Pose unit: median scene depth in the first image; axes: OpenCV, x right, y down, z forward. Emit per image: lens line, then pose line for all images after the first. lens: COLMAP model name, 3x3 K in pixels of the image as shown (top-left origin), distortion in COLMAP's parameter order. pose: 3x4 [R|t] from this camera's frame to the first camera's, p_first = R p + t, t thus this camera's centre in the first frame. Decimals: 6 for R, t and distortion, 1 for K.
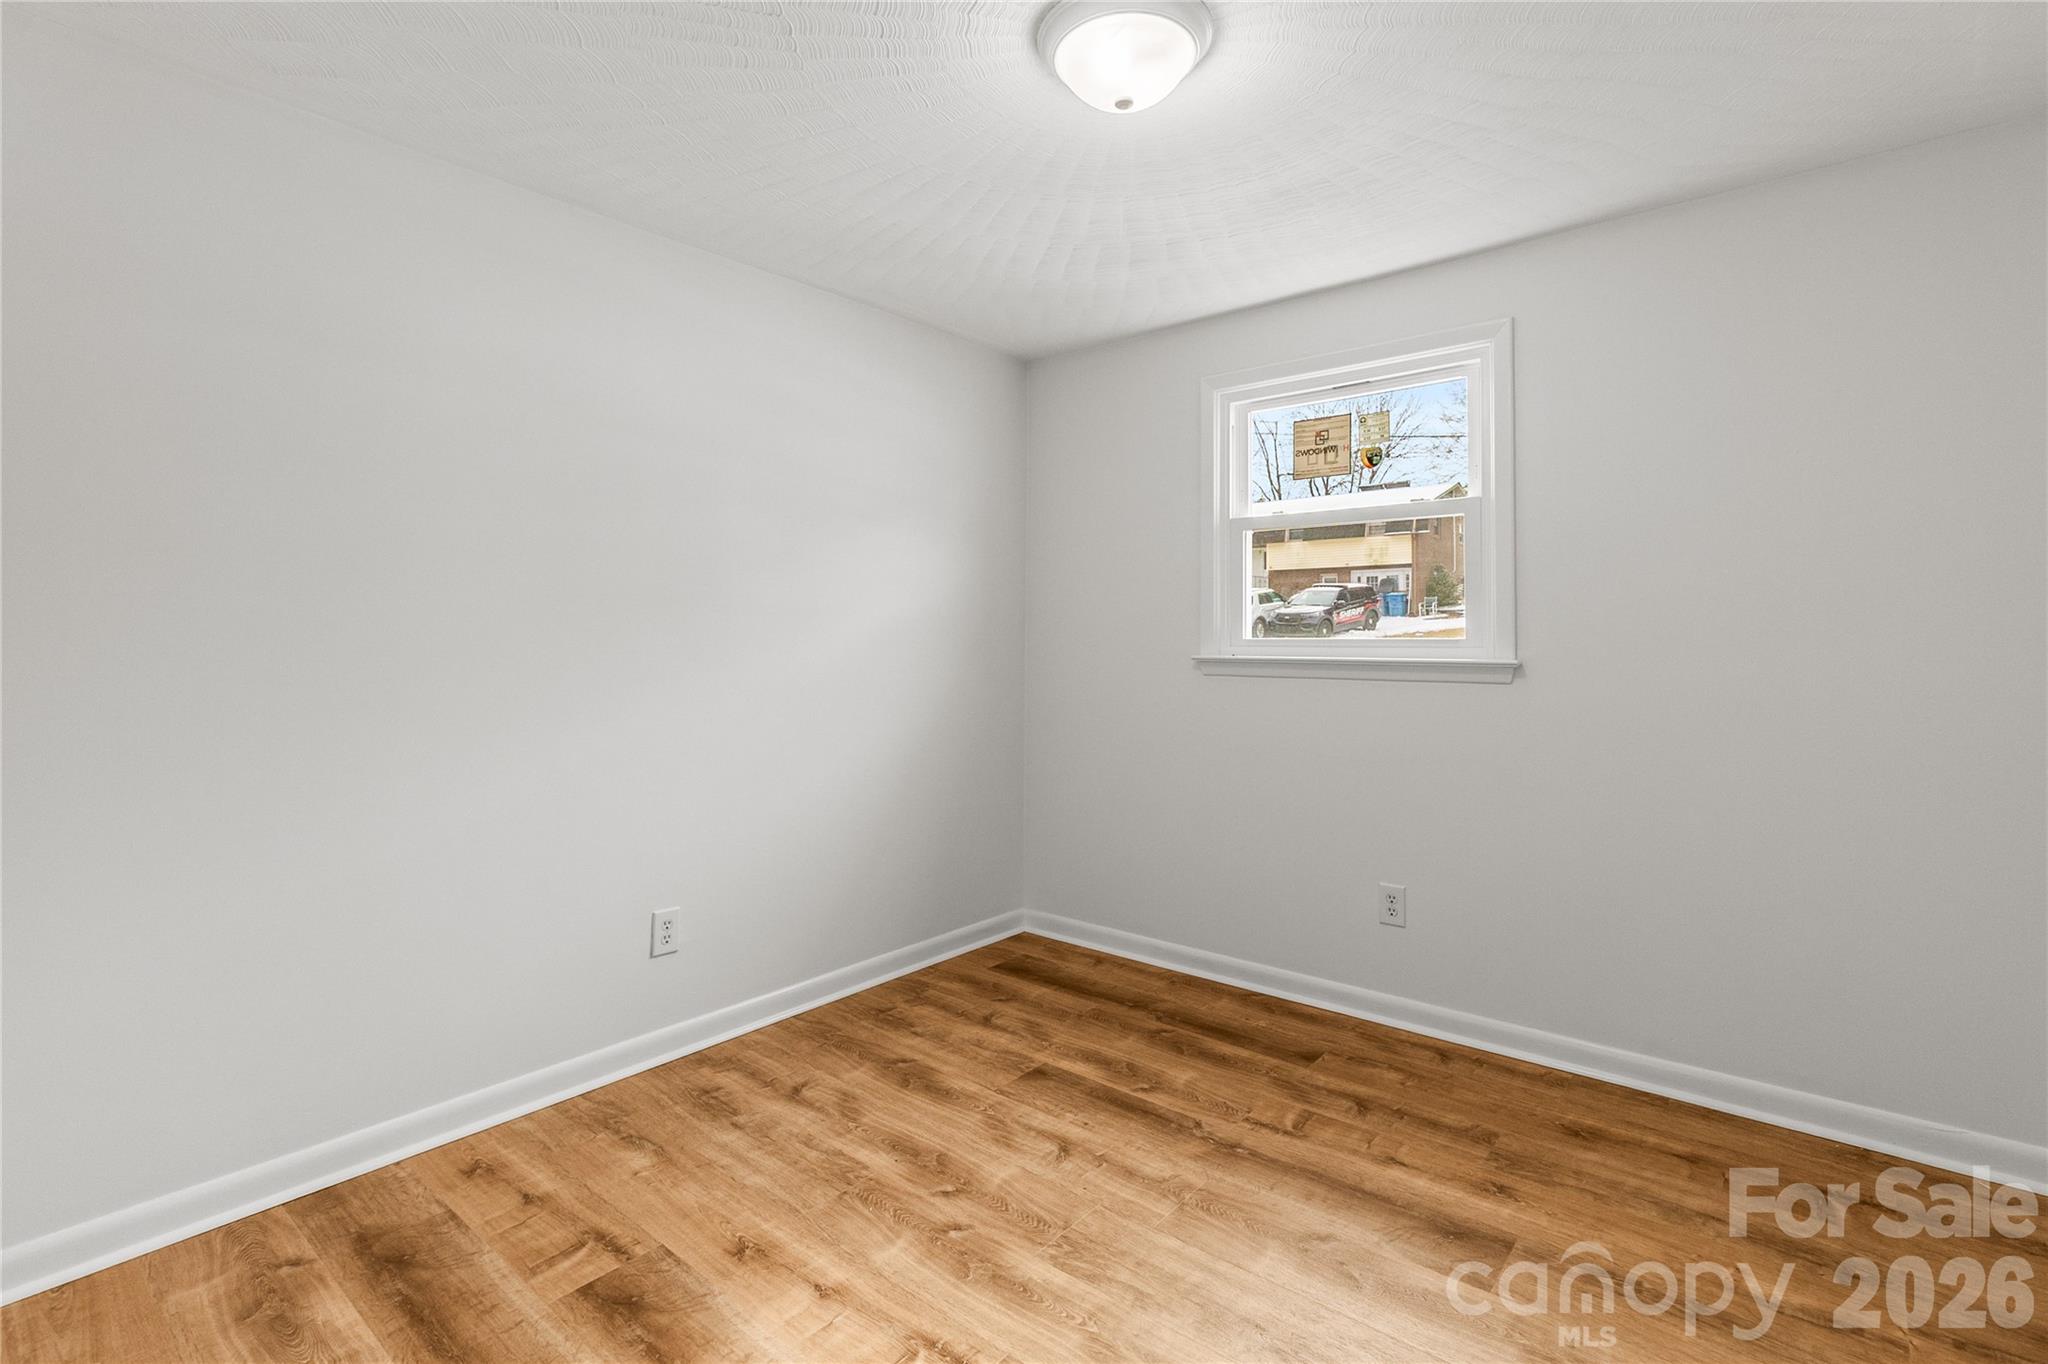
lens RADIAL K [[914.5, 0, 1031.3], [0, 914.5, 626.7], [0, 0, 1]] dist [0.000687, -0.000012]
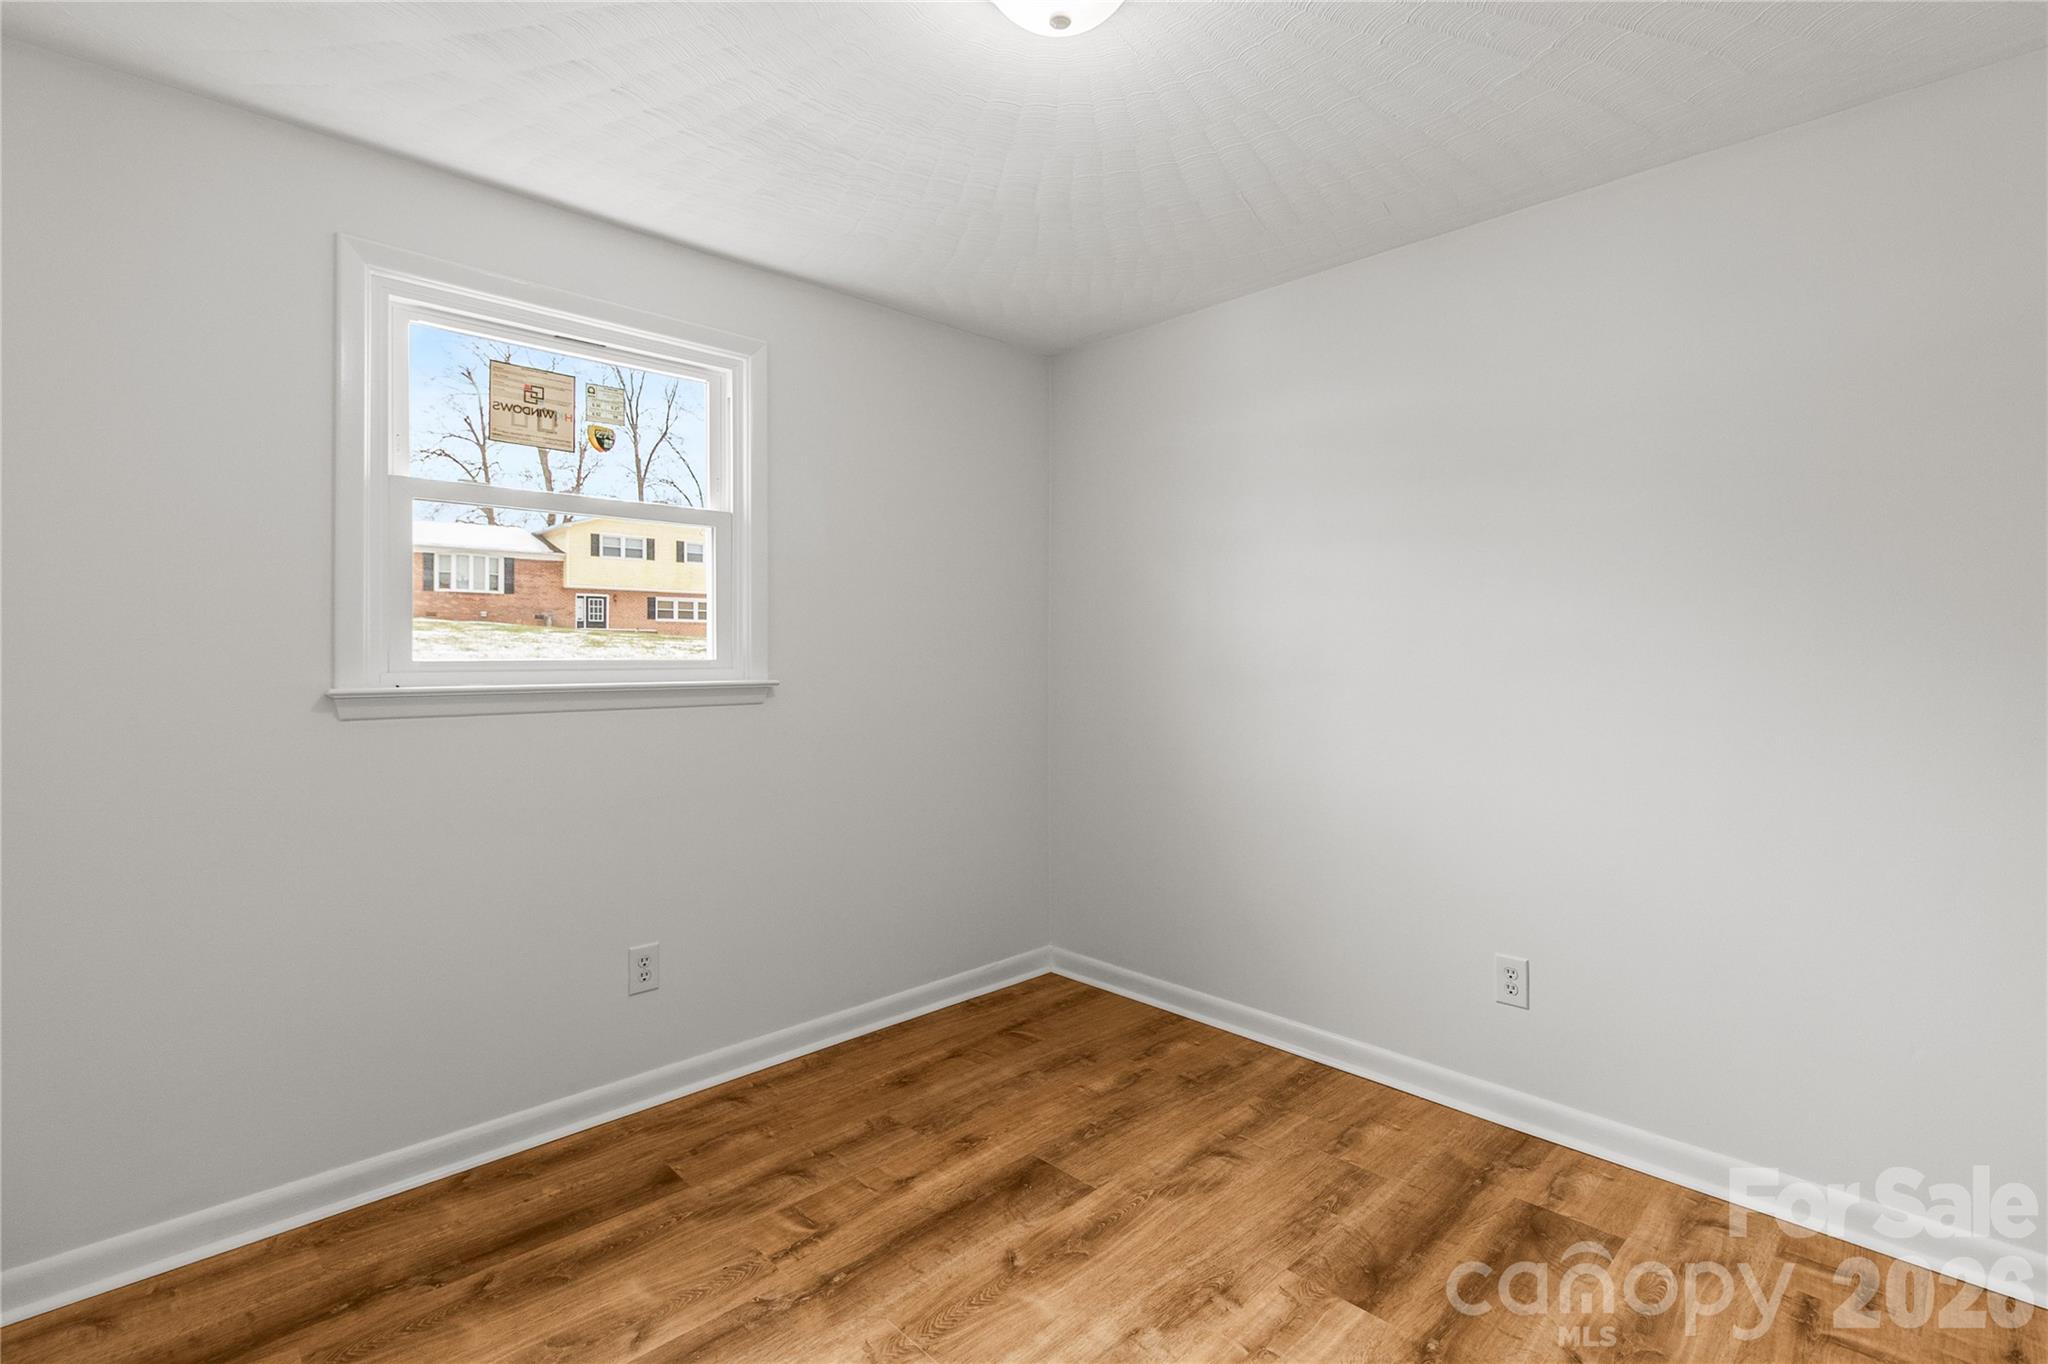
lens RADIAL K [[931.2, 0, 1031.4], [0, 931.2, 650.5], [0, 0, 1]] dist [0.000721, -0.000366]
pose [[0.122664, 0.002240, 0.992446, -0.479824], [-0.013752, 0.999905, -0.000557, 0.000412], [-0.992353, -0.013580, 0.122683, 0.593074]]
